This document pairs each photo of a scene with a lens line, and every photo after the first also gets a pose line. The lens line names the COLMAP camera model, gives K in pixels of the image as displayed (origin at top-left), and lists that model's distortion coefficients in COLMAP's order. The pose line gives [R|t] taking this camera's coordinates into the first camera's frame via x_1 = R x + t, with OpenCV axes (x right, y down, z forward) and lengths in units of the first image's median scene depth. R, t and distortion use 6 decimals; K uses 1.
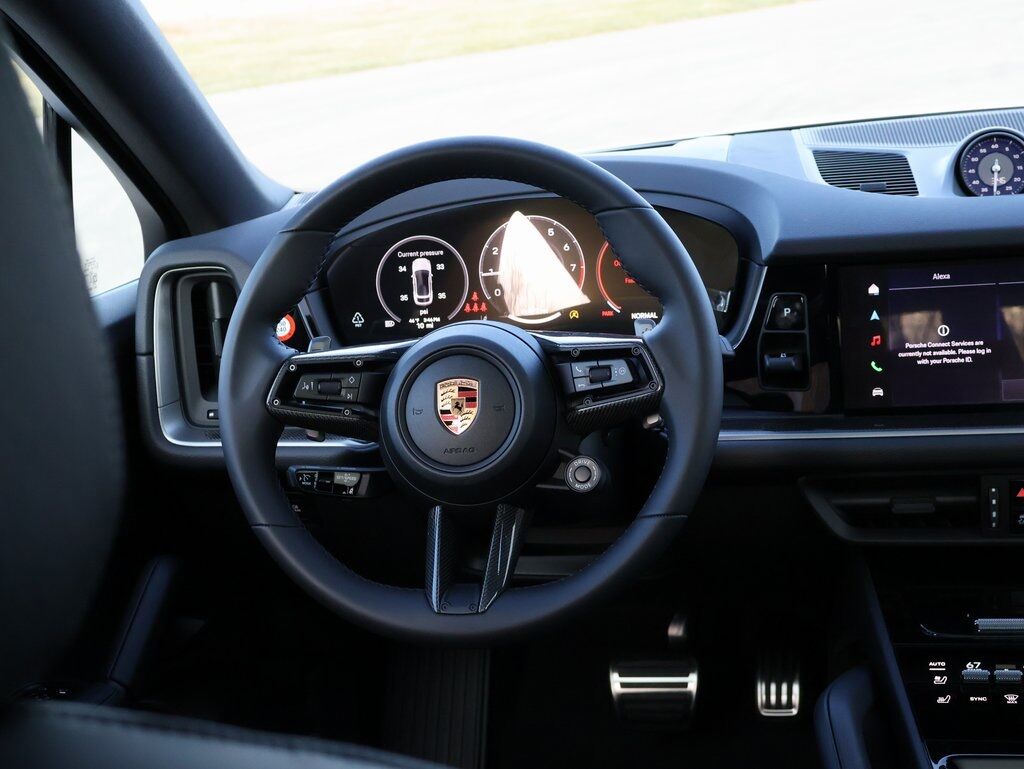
lens RADIAL K [[1379.7, 0, 512.0], [0, 1379.7, 384.5], [0, 0, 1]] dist [-0.095022, 0.009931]
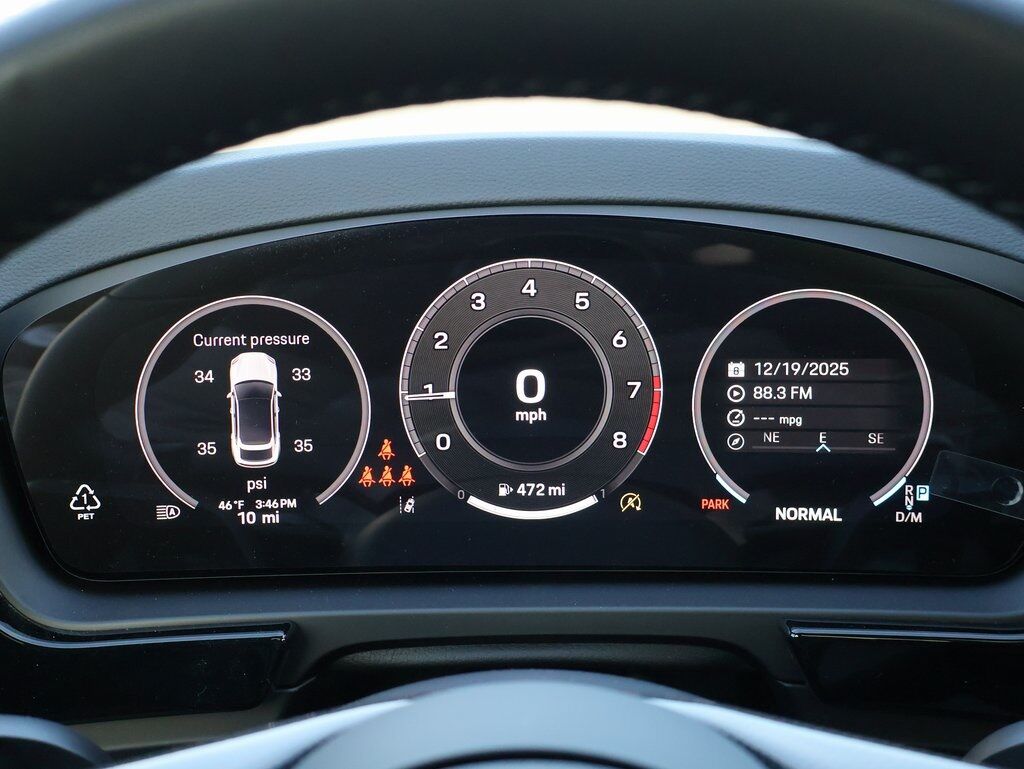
lens RADIAL K [[1013.0, 0, 512.0], [0, 1013.0, 384.5], [0, 0, 1]] dist [-0.073927, 0.001741]
pose [[0.974066, 0.023624, 0.225026, -0.058545], [-0.023942, 0.999712, -0.001318, -0.083765], [-0.224992, -0.004103, 0.974352, 0.701106]]
